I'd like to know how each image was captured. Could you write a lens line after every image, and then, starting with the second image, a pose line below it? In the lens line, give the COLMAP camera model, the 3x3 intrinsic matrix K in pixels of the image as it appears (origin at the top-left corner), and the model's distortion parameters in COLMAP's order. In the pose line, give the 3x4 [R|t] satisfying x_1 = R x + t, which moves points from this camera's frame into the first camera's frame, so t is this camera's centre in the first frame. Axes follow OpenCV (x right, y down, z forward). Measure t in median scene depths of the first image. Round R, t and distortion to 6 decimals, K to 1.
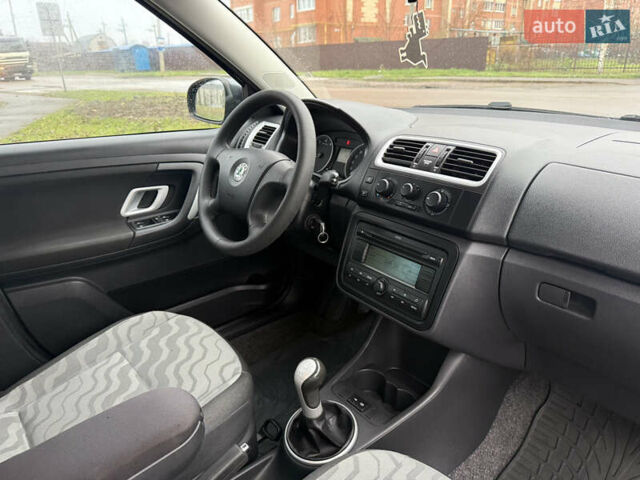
lens RADIAL K [[456.8, 0, 322.8], [0, 456.8, 242.6], [0, 0, 1]] dist [0.018758, -0.030639]
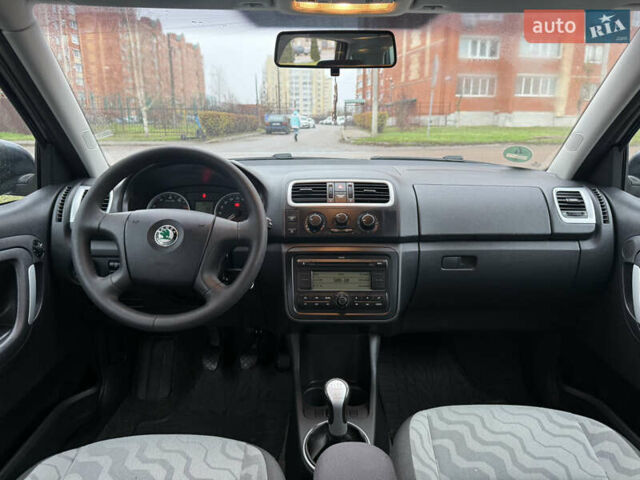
lens RADIAL K [[456.8, 0, 322.8], [0, 456.8, 237.7], [0, 0, 1]] dist [0.018758, -0.030639]
pose [[0.617057, -0.171189, 0.768072, -0.694222], [0.275190, 0.961366, -0.006813, -0.058585], [-0.737232, 0.215569, 0.640327, 0.203588]]
